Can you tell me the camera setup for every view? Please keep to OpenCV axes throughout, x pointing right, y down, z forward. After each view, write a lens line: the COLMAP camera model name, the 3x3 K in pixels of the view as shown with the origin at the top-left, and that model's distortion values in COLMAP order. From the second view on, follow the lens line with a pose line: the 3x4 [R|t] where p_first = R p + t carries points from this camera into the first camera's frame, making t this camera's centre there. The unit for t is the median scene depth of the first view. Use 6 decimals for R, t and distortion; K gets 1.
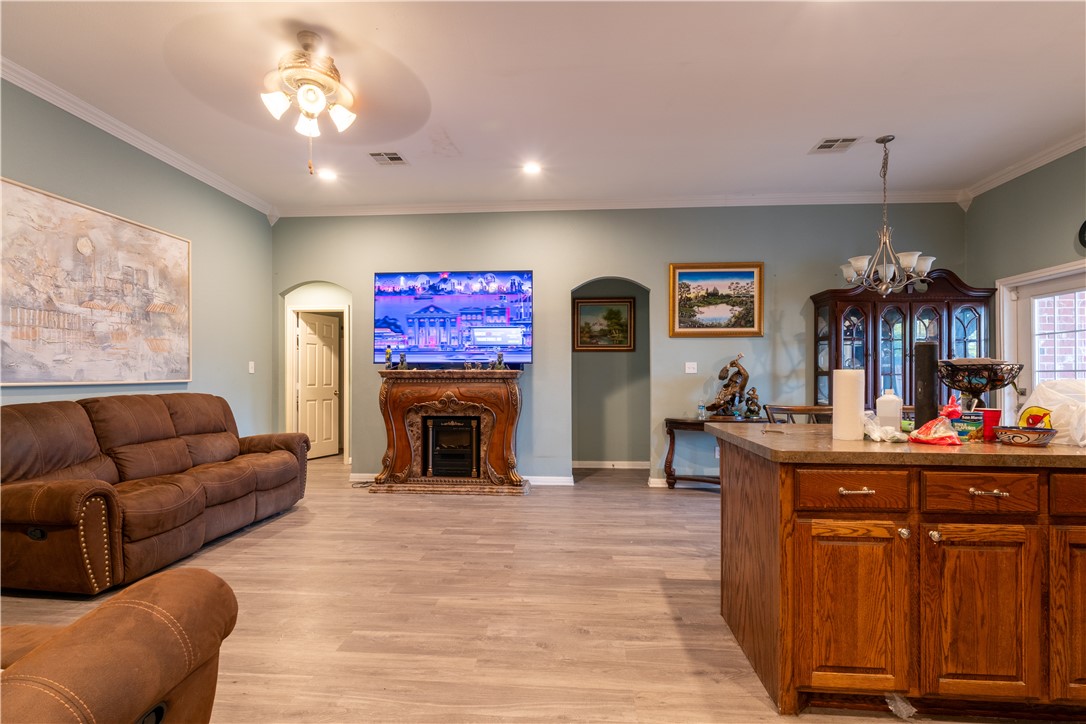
lens RADIAL K [[523.4, 0, 536.2], [0, 523.4, 370.8], [0, 0, 1]] dist [0.002058, -0.000621]
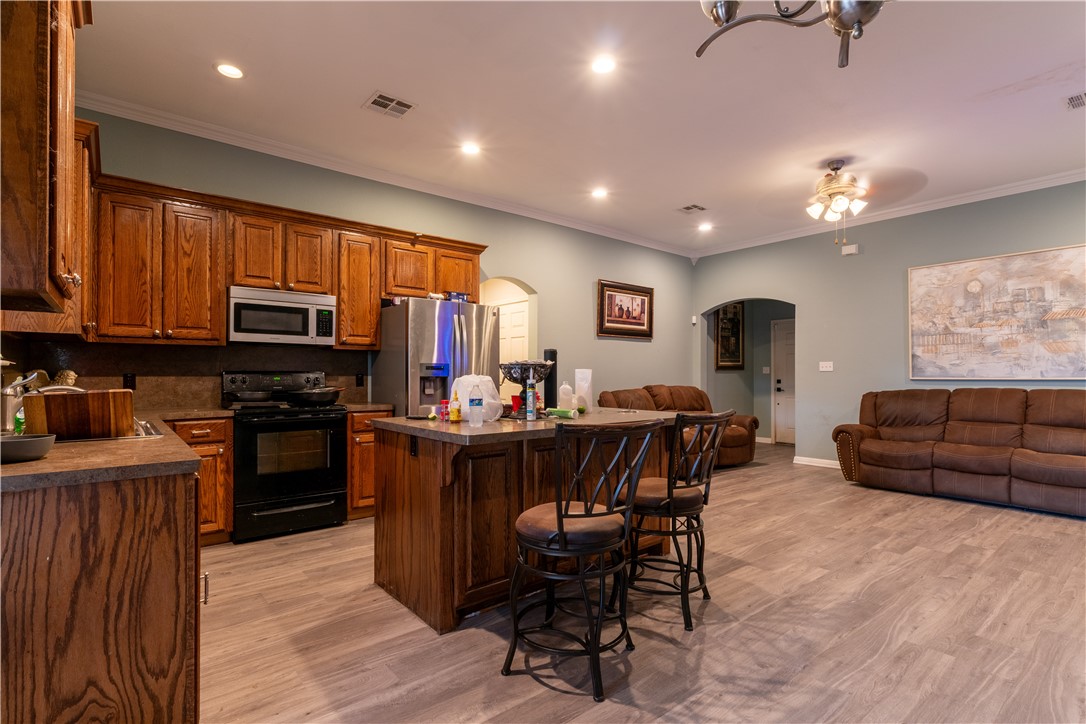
lens RADIAL K [[523.4, 0, 543.5], [0, 523.4, 371.1], [0, 0, 1]] dist [0.002058, -0.000621]
pose [[-0.716004, -0.001184, -0.698095, 0.747251], [0.009136, 0.999897, -0.011066, 0.005394], [0.698036, -0.014302, -0.715920, 0.854101]]
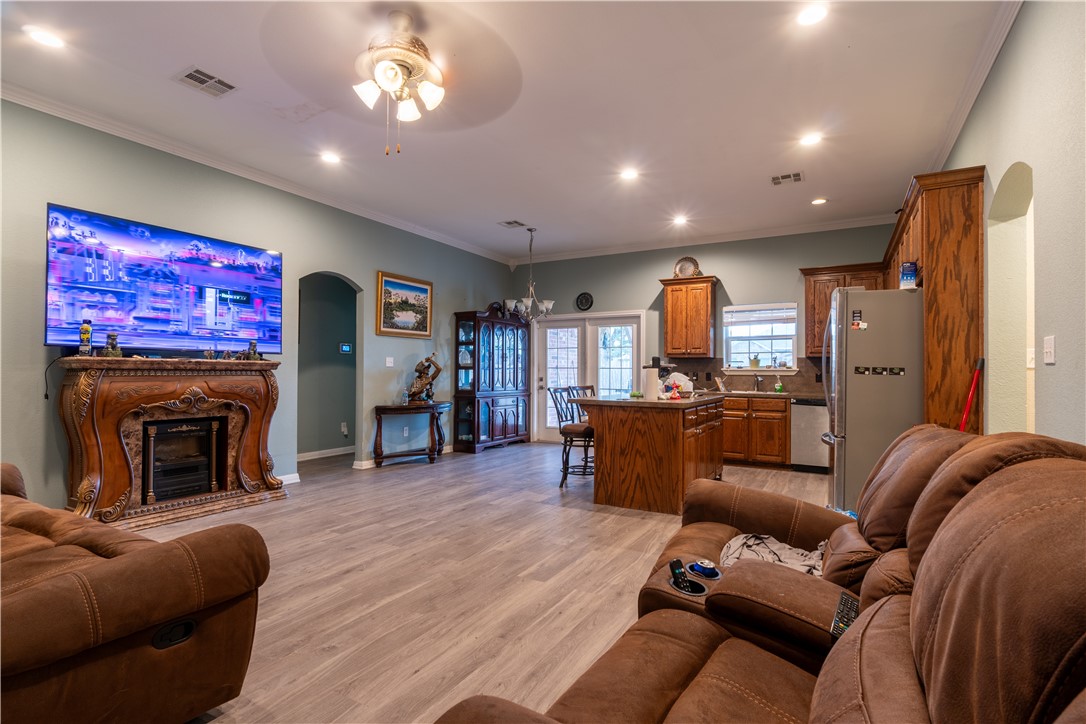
lens RADIAL K [[523.4, 0, 549.9], [0, 523.4, 361.6], [0, 0, 1]] dist [0.002058, -0.000621]
pose [[0.418119, 0.020149, 0.908169, -0.664378], [-0.018958, 0.999730, -0.013452, 0.002417], [-0.908194, -0.011592, 0.418388, 0.192389]]
